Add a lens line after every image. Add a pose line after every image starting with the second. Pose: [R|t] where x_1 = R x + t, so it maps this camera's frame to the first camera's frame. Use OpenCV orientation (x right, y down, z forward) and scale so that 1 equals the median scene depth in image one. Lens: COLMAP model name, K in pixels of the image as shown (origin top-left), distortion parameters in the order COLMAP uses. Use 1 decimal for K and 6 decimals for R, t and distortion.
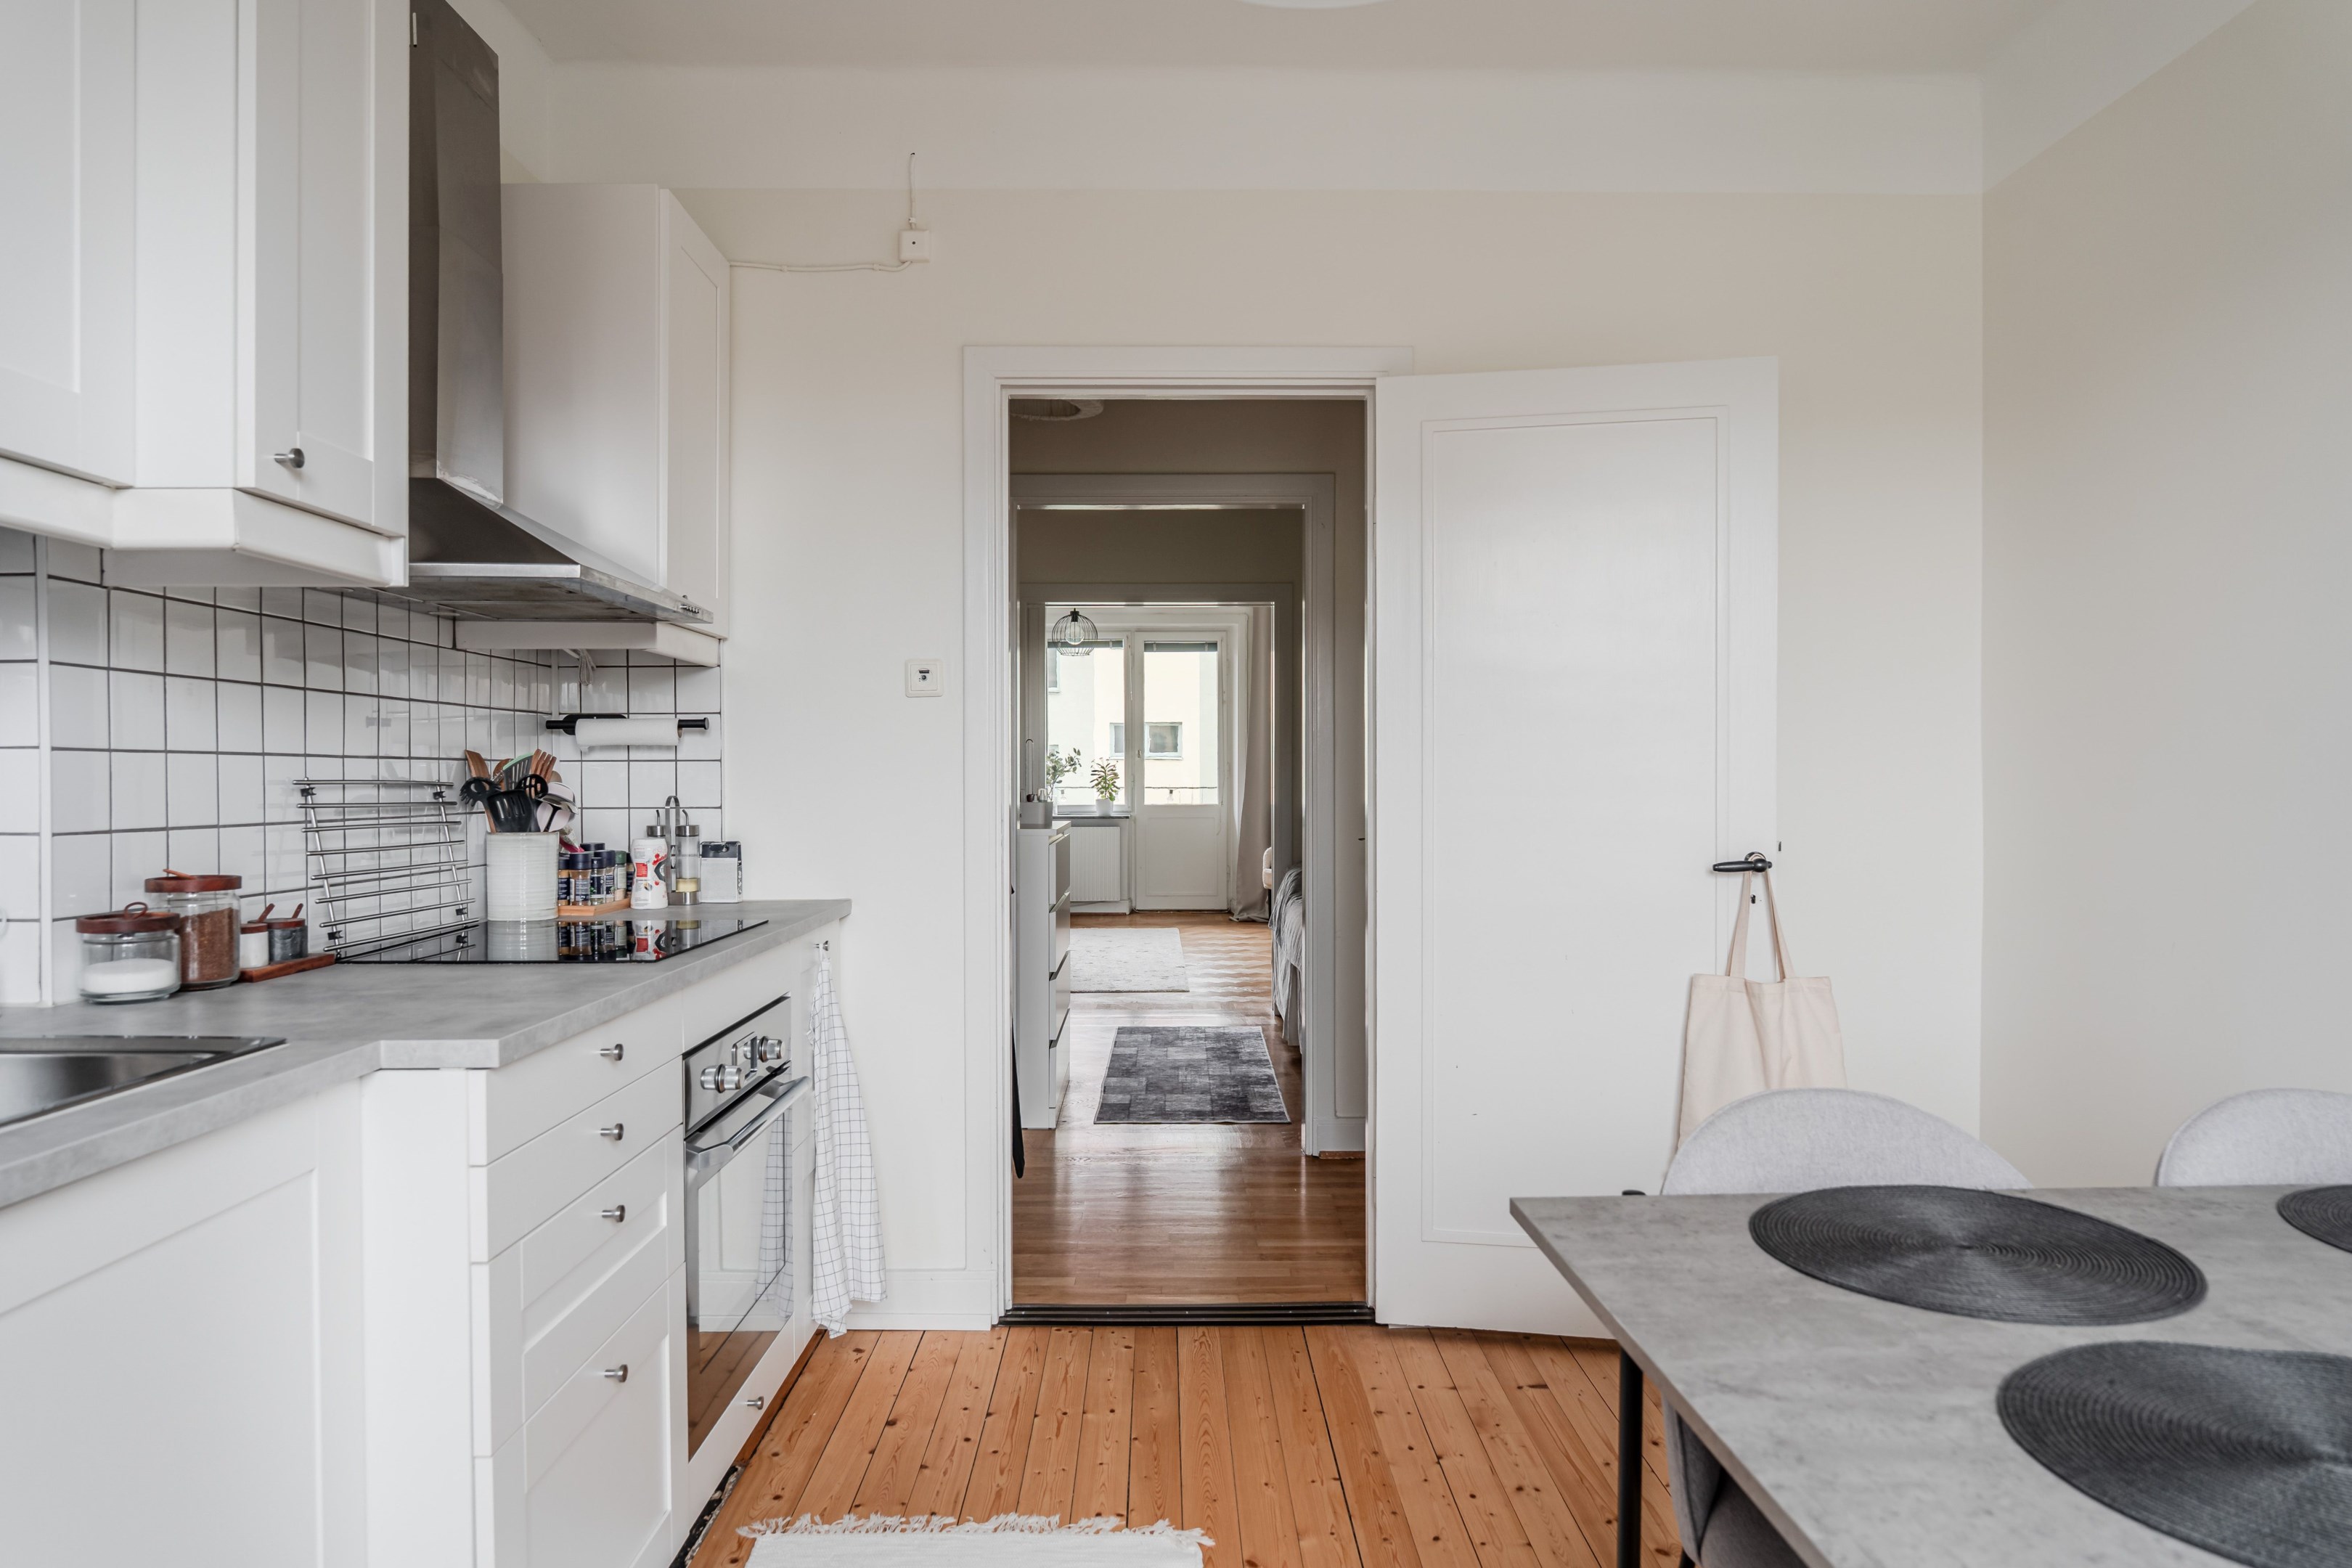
lens RADIAL K [[1535.4, 0, 1175.9], [0, 1535.4, 778.7], [0, 0, 1]] dist [-0.000367, 0.000247]
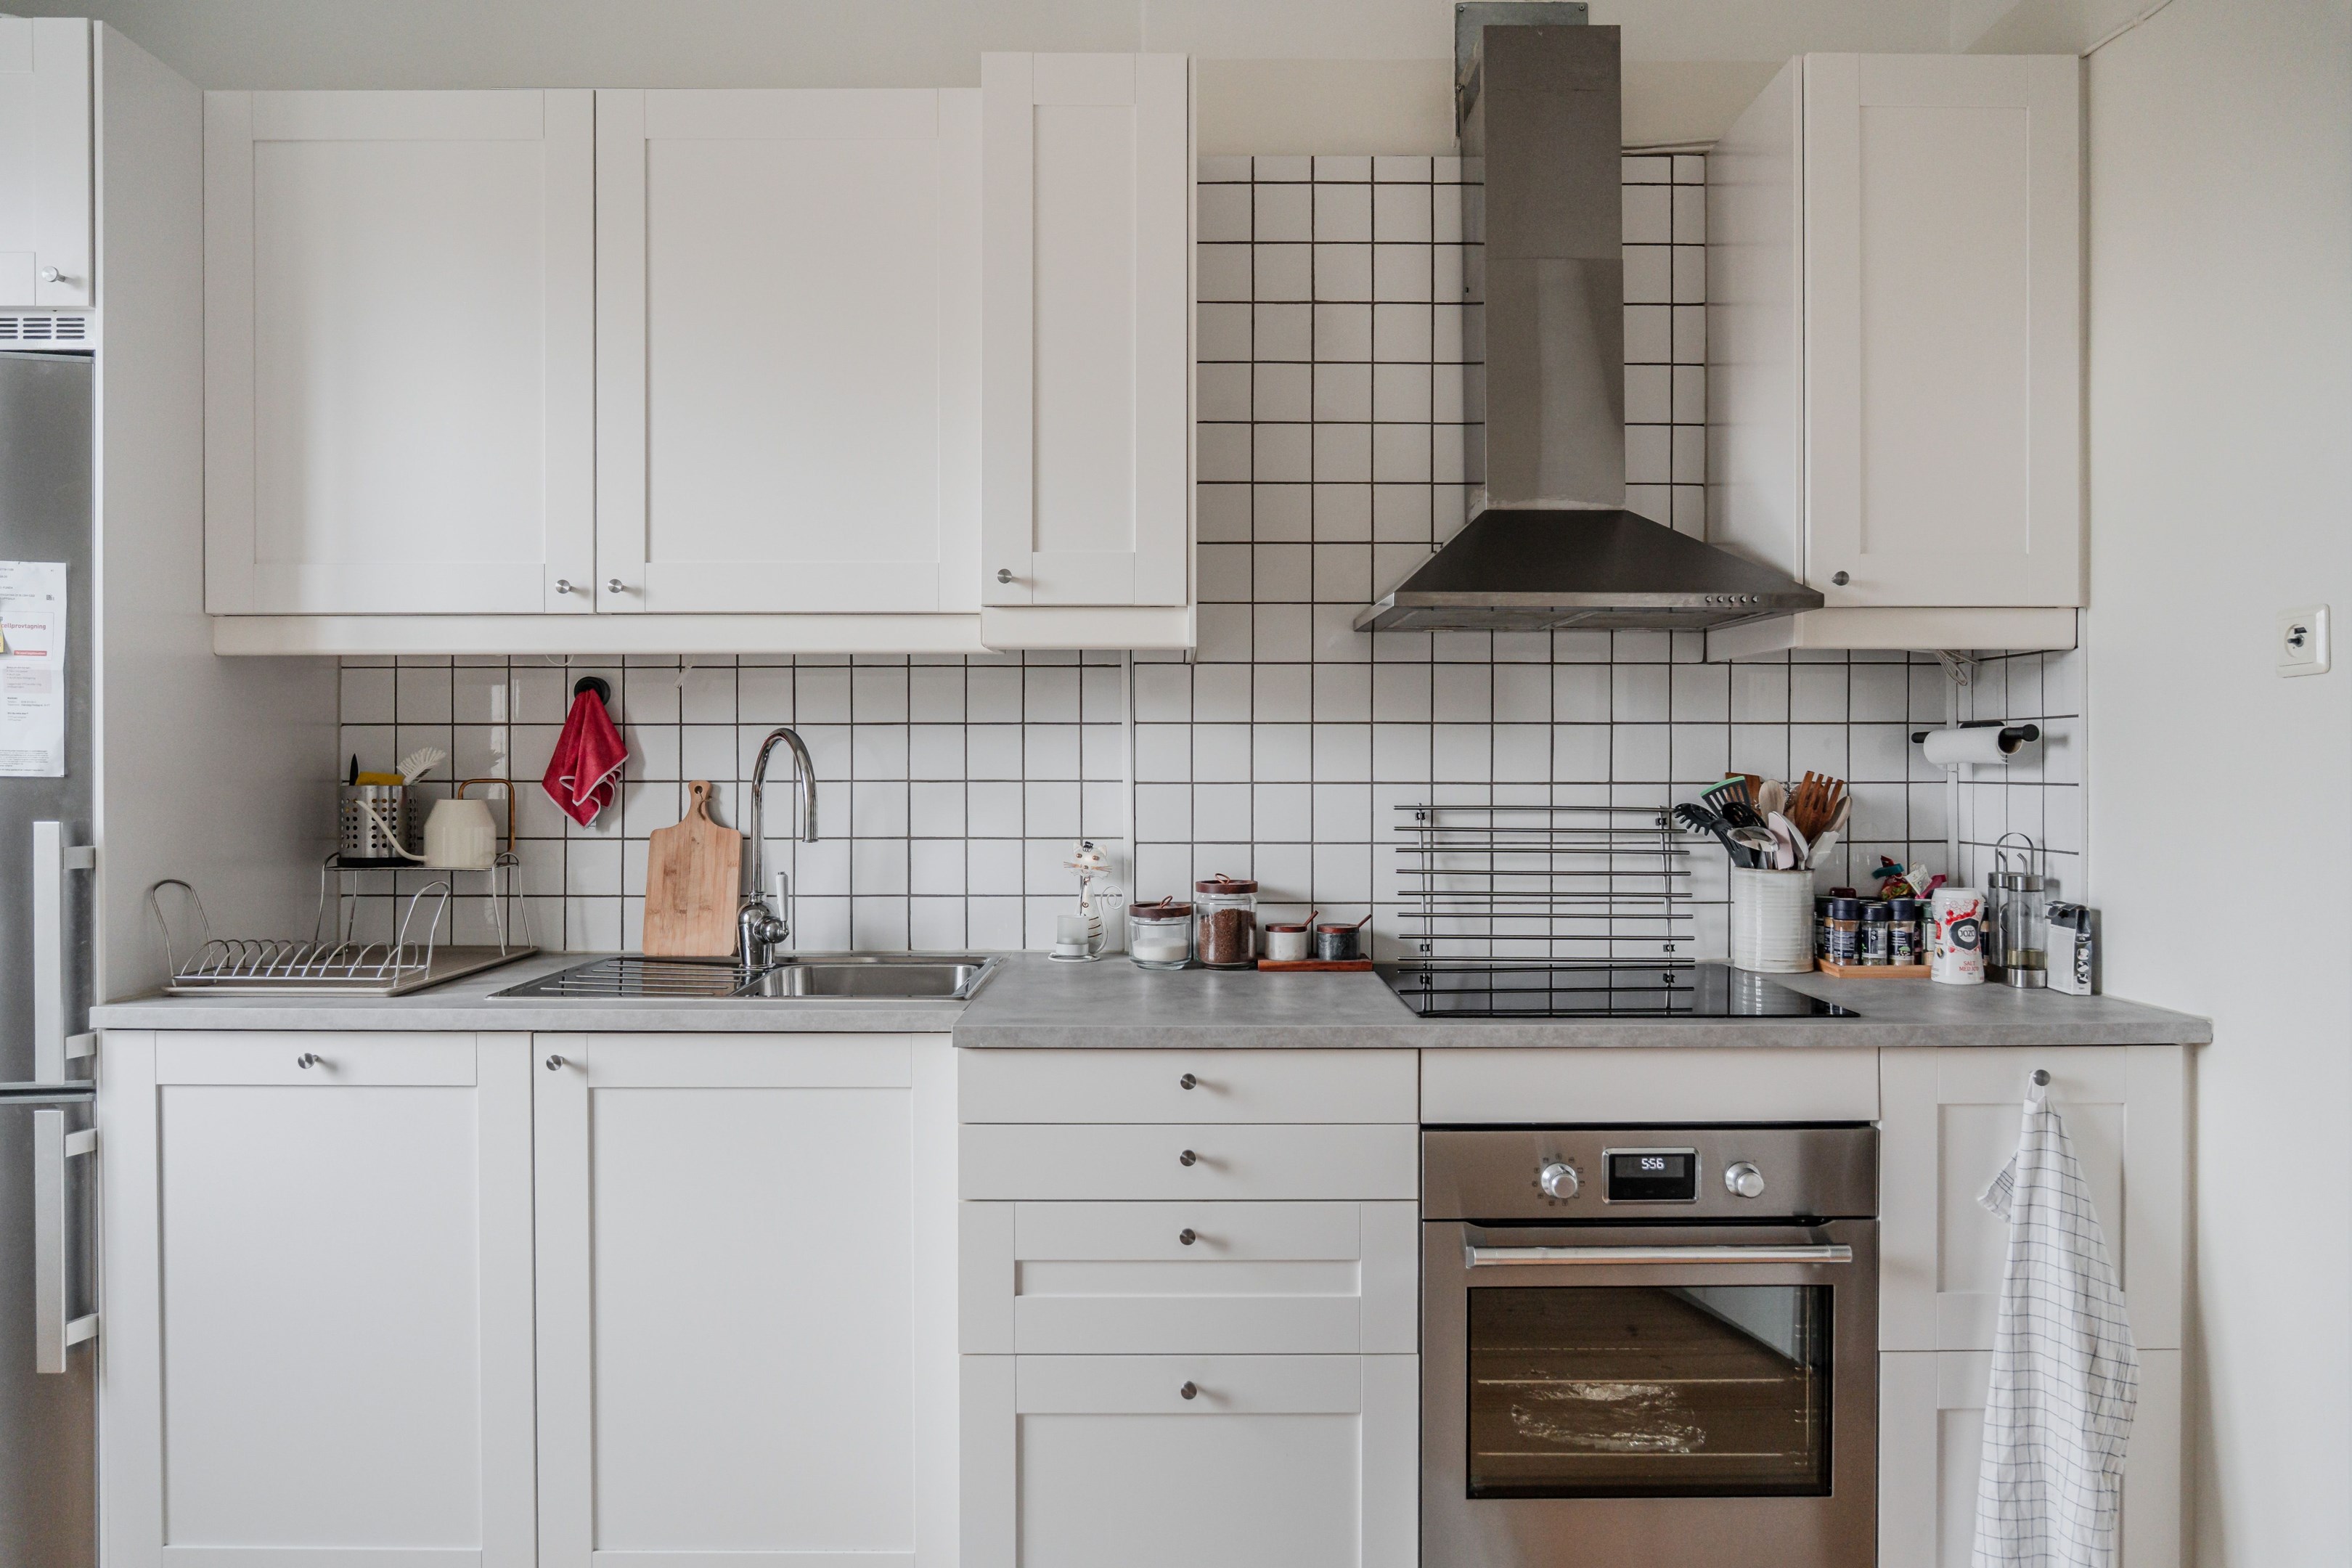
lens RADIAL K [[1619.0, 0, 1174.3], [0, 1619.0, 775.3], [0, 0, 1]] dist [0.002078, -0.000313]
pose [[-0.015074, 0.012313, -0.999811, 0.573778], [-0.000693, 0.999924, 0.012325, -0.033396], [0.999886, 0.000879, -0.015064, 0.795805]]
